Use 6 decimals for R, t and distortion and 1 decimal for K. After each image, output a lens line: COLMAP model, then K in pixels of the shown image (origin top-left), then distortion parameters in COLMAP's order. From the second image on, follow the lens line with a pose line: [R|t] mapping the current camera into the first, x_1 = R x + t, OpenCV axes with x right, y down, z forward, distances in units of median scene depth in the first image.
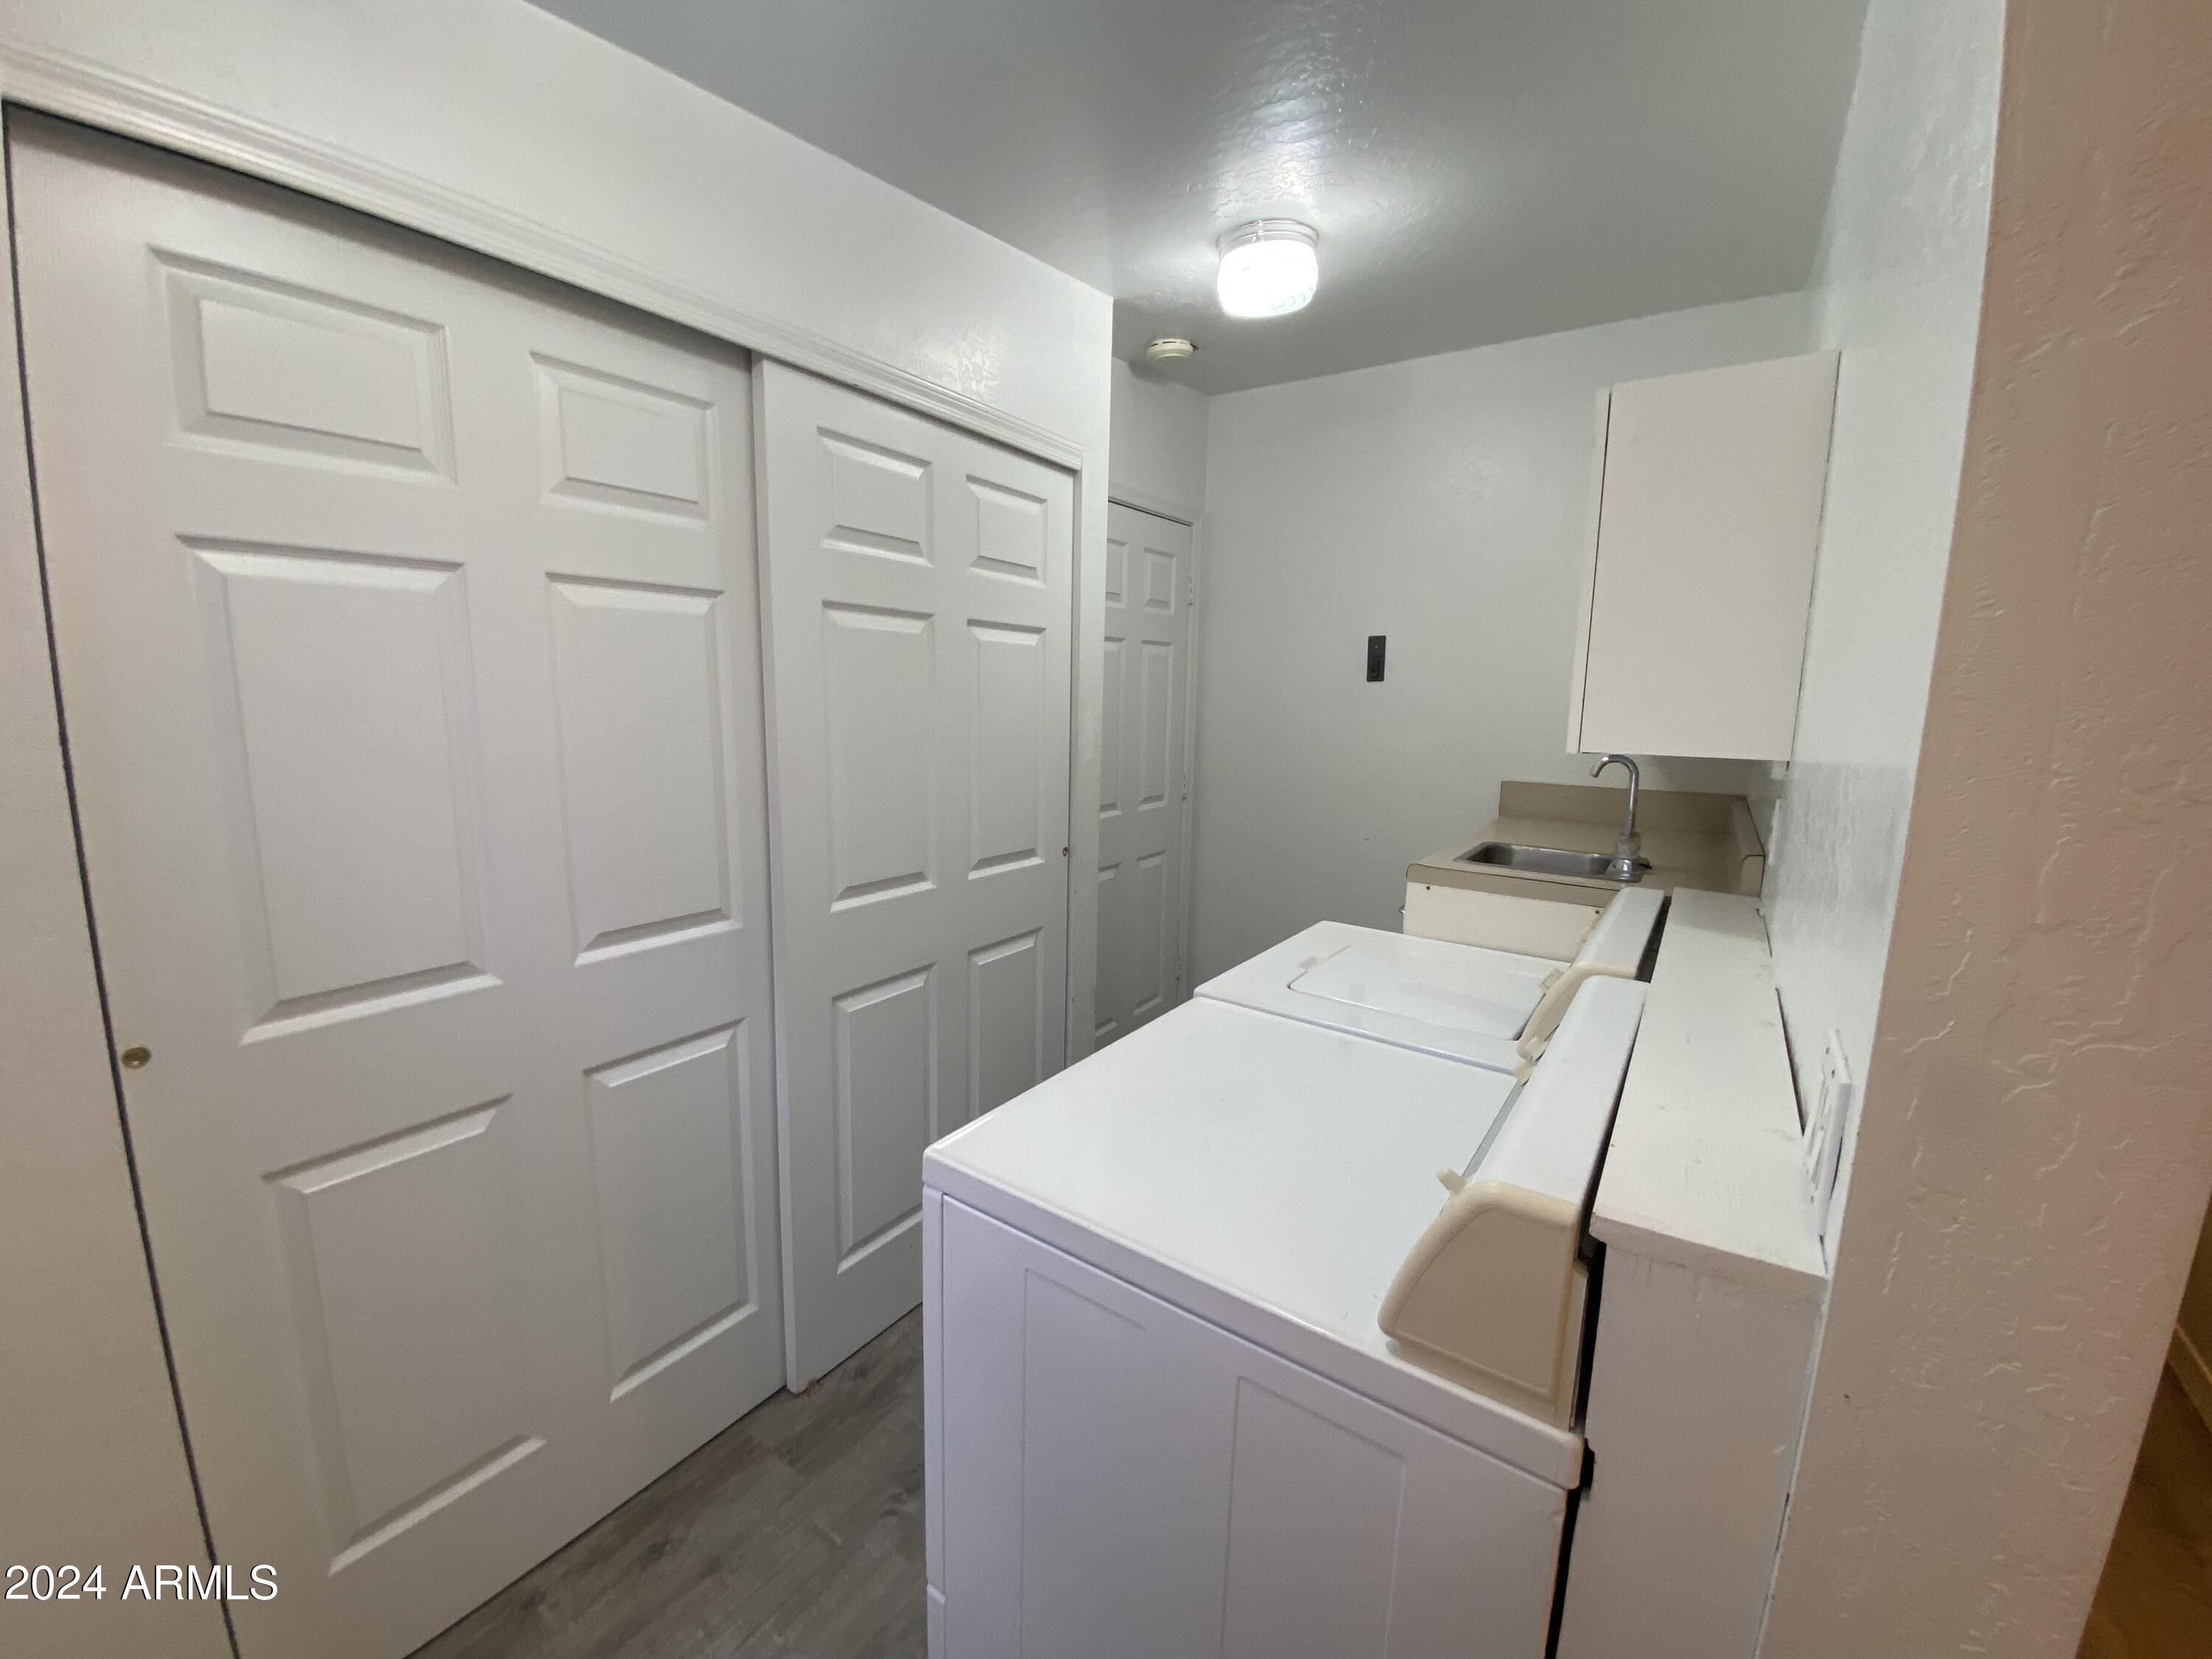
lens RADIAL K [[898.2, 0, 1112.1], [0, 898.2, 828.3], [0, 0, 1]] dist [0.012981, -0.013470]
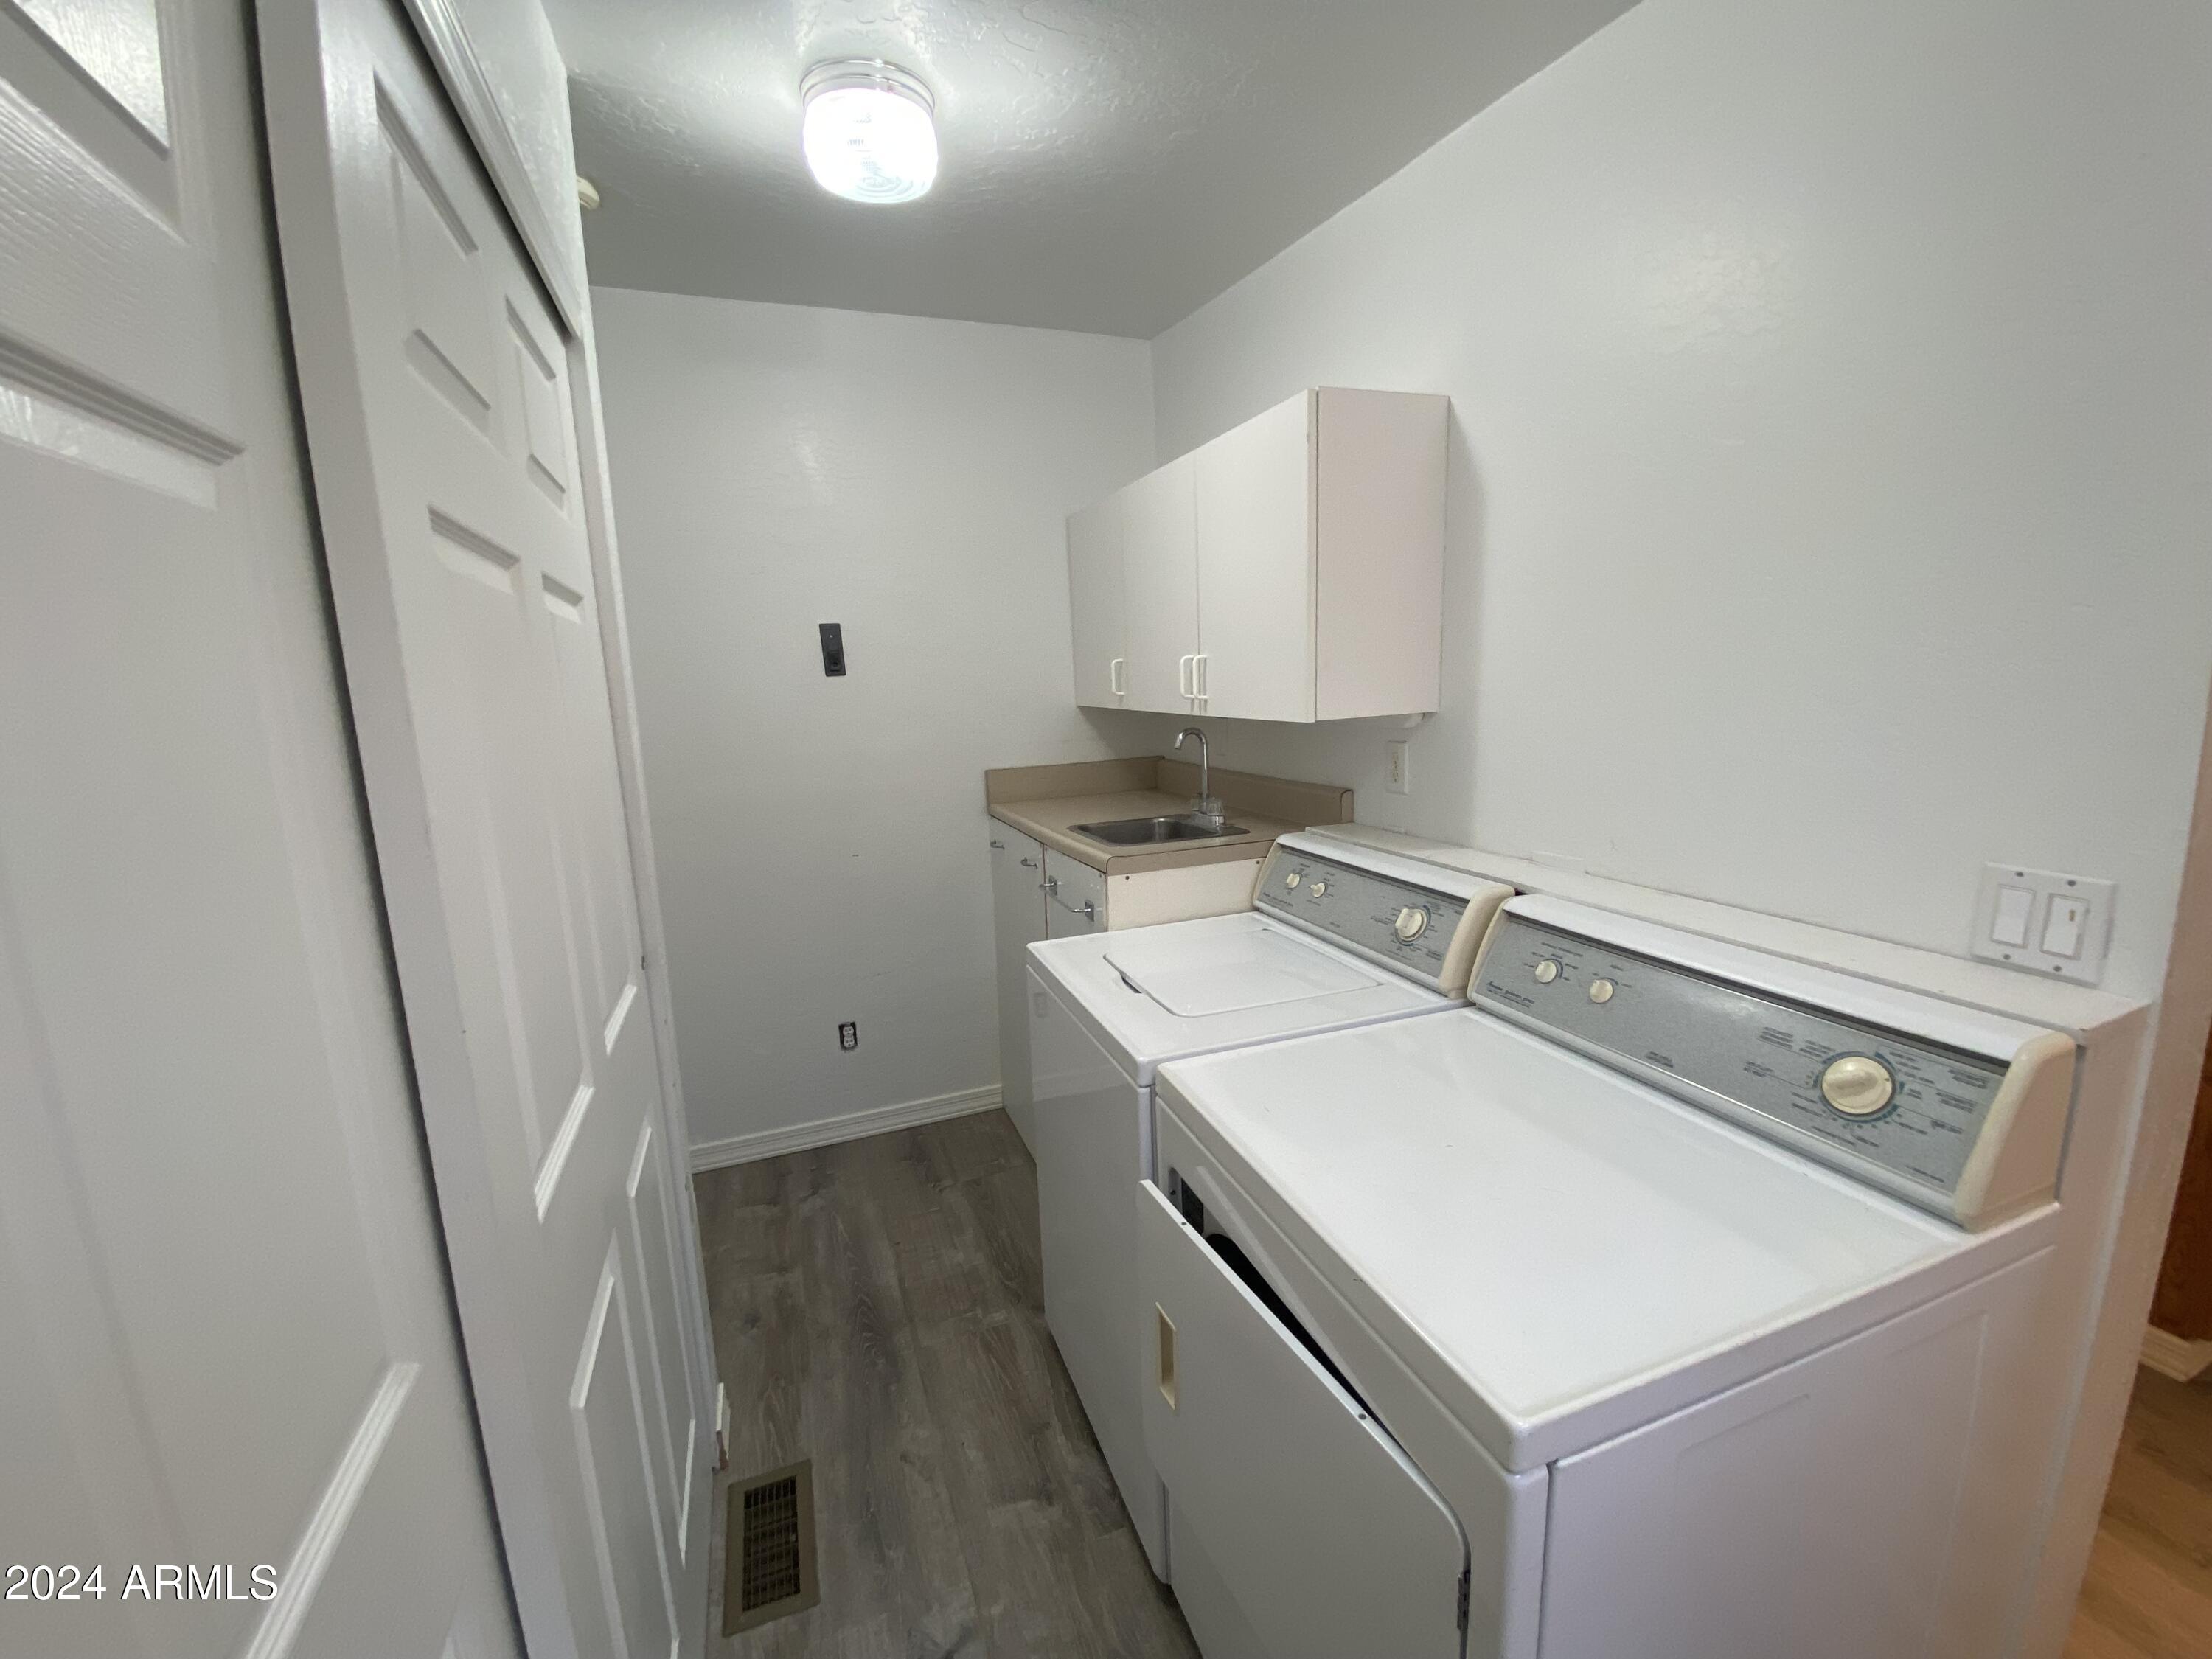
lens RADIAL K [[898.2, 0, 1105.6], [0, 898.2, 824.6], [0, 0, 1]] dist [0.012981, -0.013470]
pose [[0.571354, -0.171748, 0.802532, -0.313201], [0.175405, 0.980818, 0.085025, -0.056909], [-0.801740, 0.092189, 0.590520, 0.325317]]
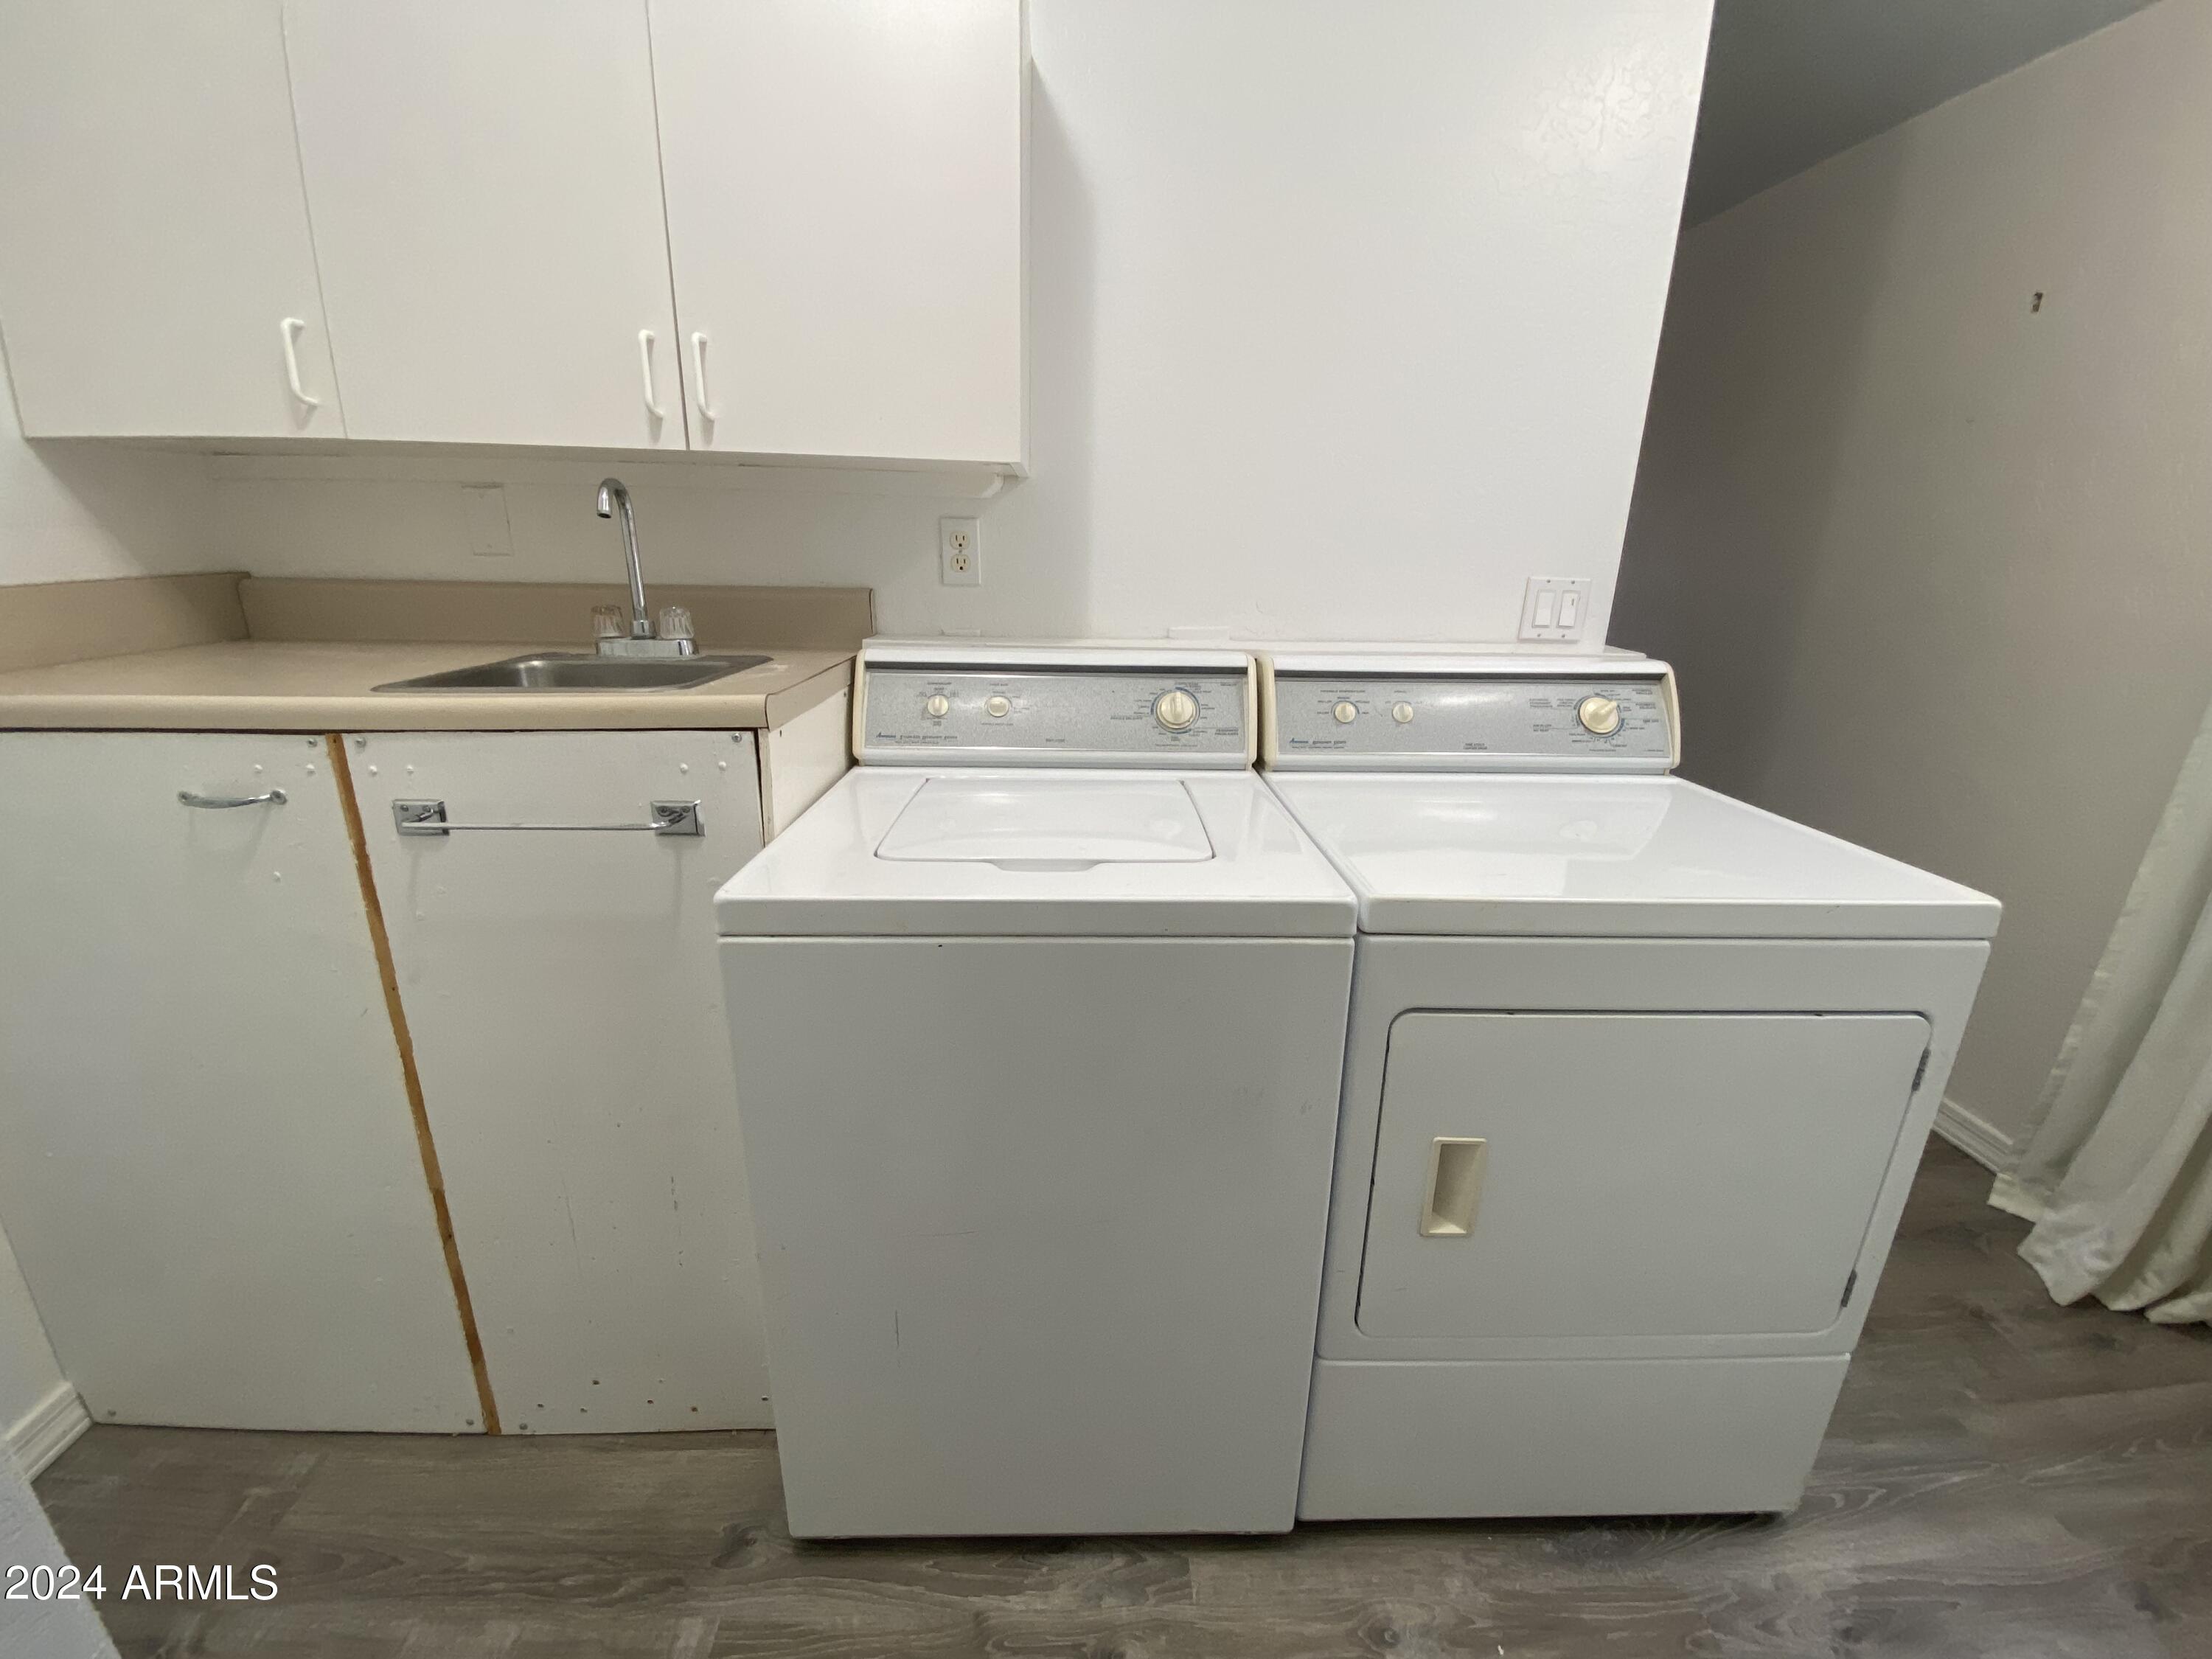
lens RADIAL K [[898.2, 0, 1103.1], [0, 898.2, 822.4], [0, 0, 1]] dist [0.012981, -0.013470]
pose [[-0.595009, -0.258727, 0.760937, -0.126917], [0.097394, 0.916582, 0.387805, -0.055474], [-0.797796, 0.304858, -0.520176, 0.860283]]
